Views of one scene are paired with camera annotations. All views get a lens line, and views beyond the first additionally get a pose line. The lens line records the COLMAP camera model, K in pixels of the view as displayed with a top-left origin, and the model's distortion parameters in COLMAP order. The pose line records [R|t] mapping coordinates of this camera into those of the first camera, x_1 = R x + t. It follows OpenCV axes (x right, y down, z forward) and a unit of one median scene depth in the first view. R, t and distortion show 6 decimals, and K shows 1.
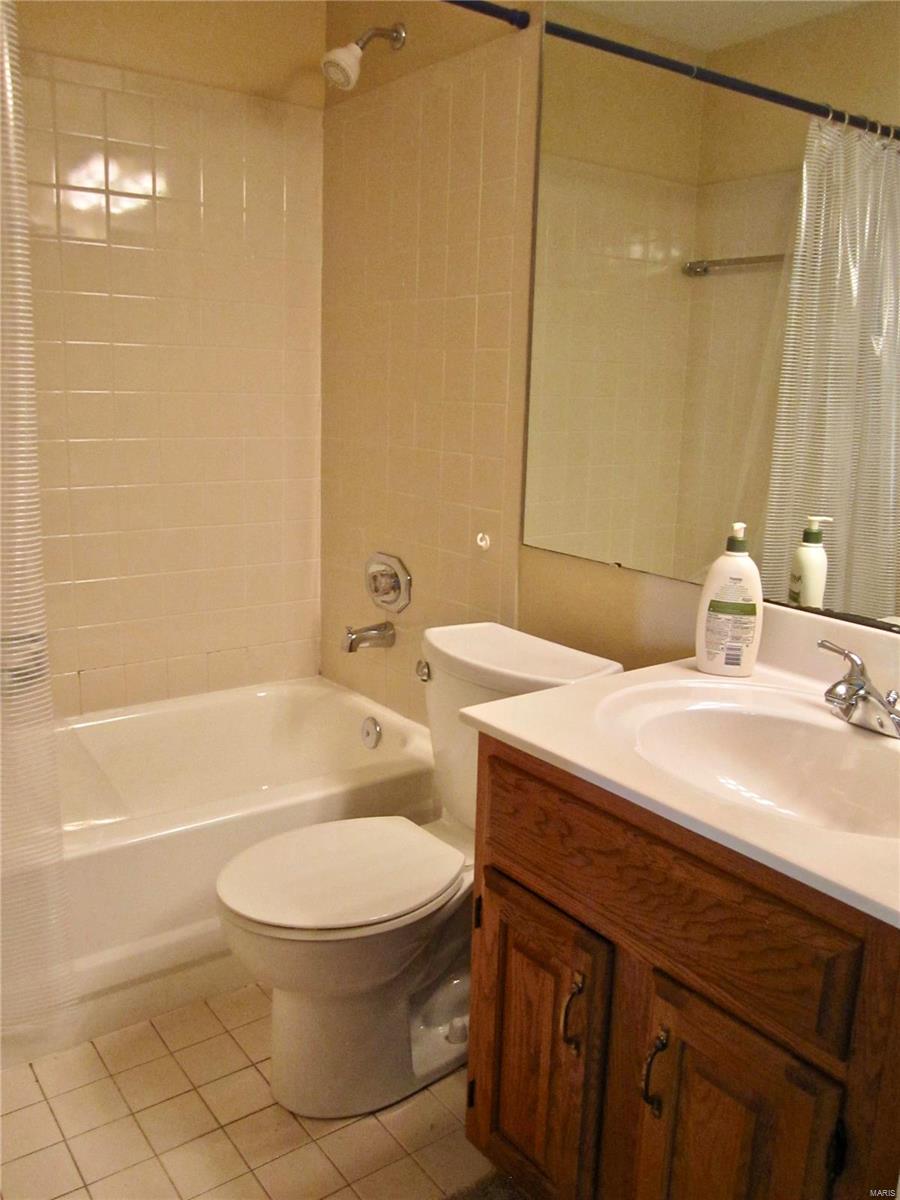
lens RADIAL K [[992.9, 0, 444.7], [0, 992.9, 598.8], [0, 0, 1]] dist [-0.057411, 0.023578]
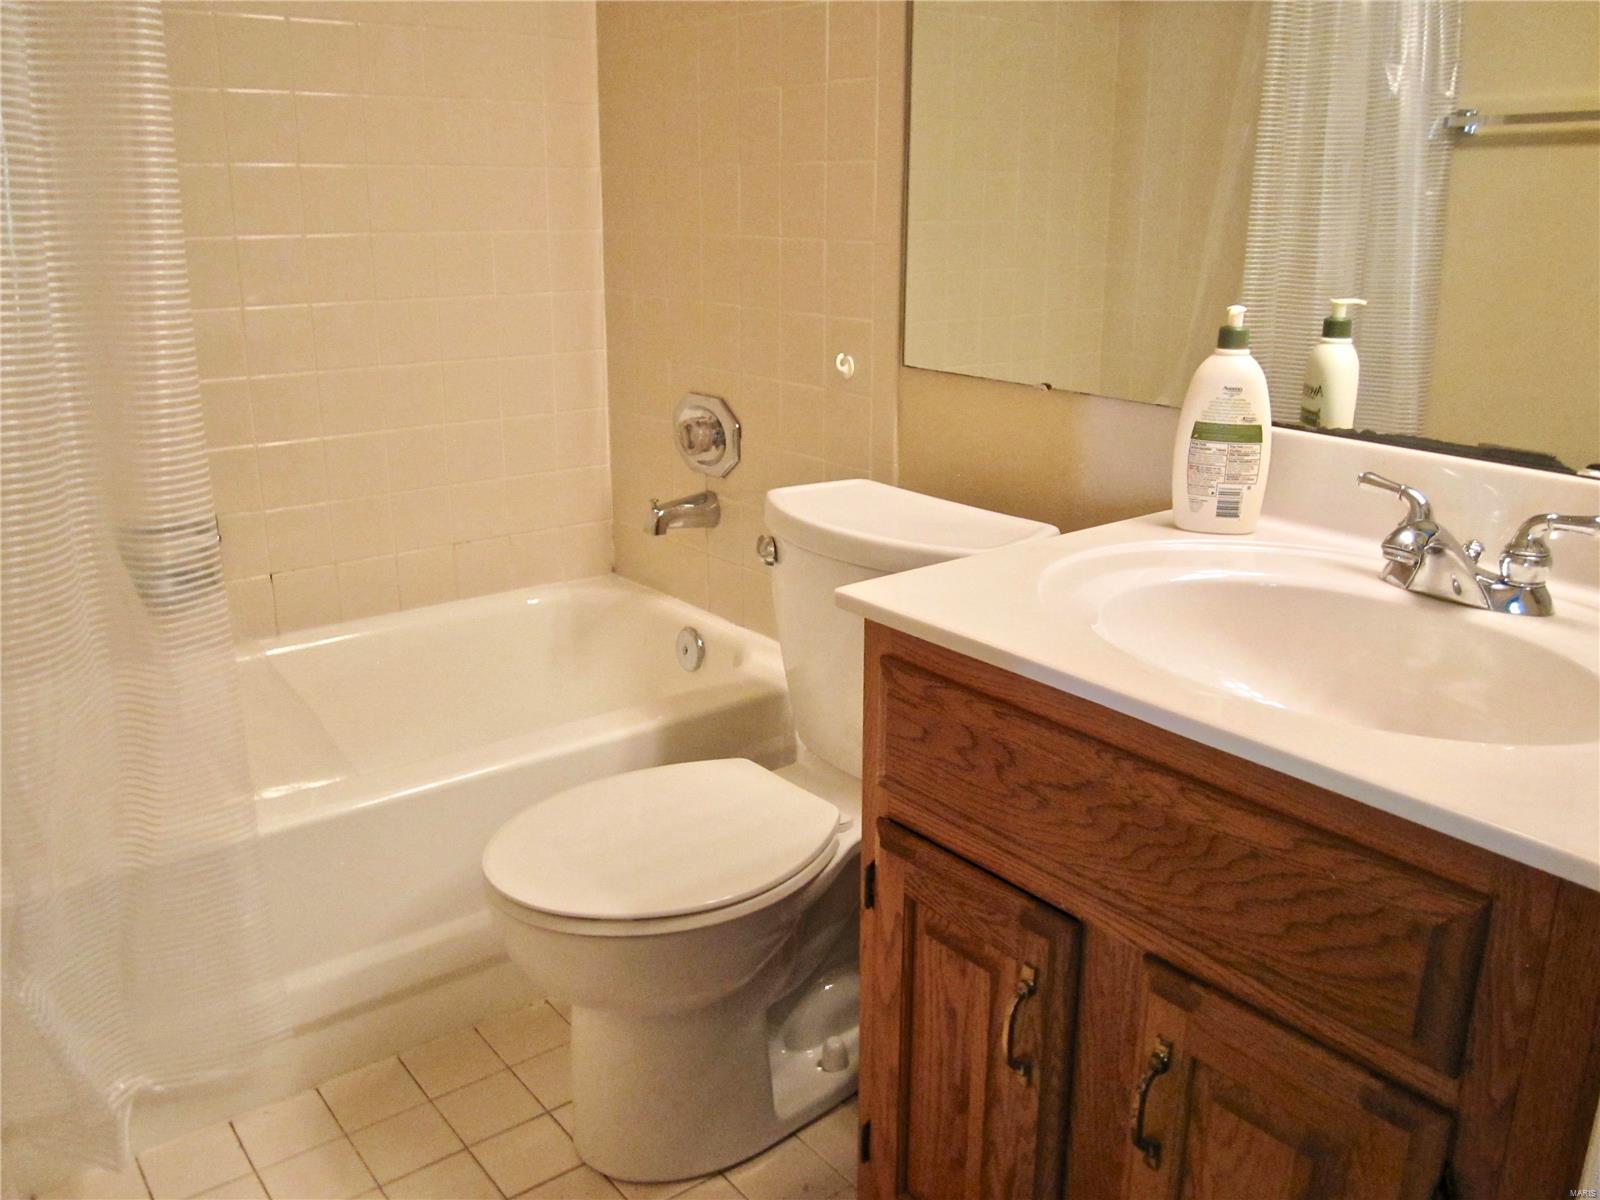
lens RADIAL K [[1323.8, 0, 810.9], [0, 1323.8, 587.2], [0, 0, 1]] dist [-0.057411, 0.023578]
pose [[0.999057, -0.031871, 0.029492, -0.024340], [0.029522, 0.996599, 0.076934, 0.035355], [-0.031843, -0.075990, 0.996600, 0.092233]]
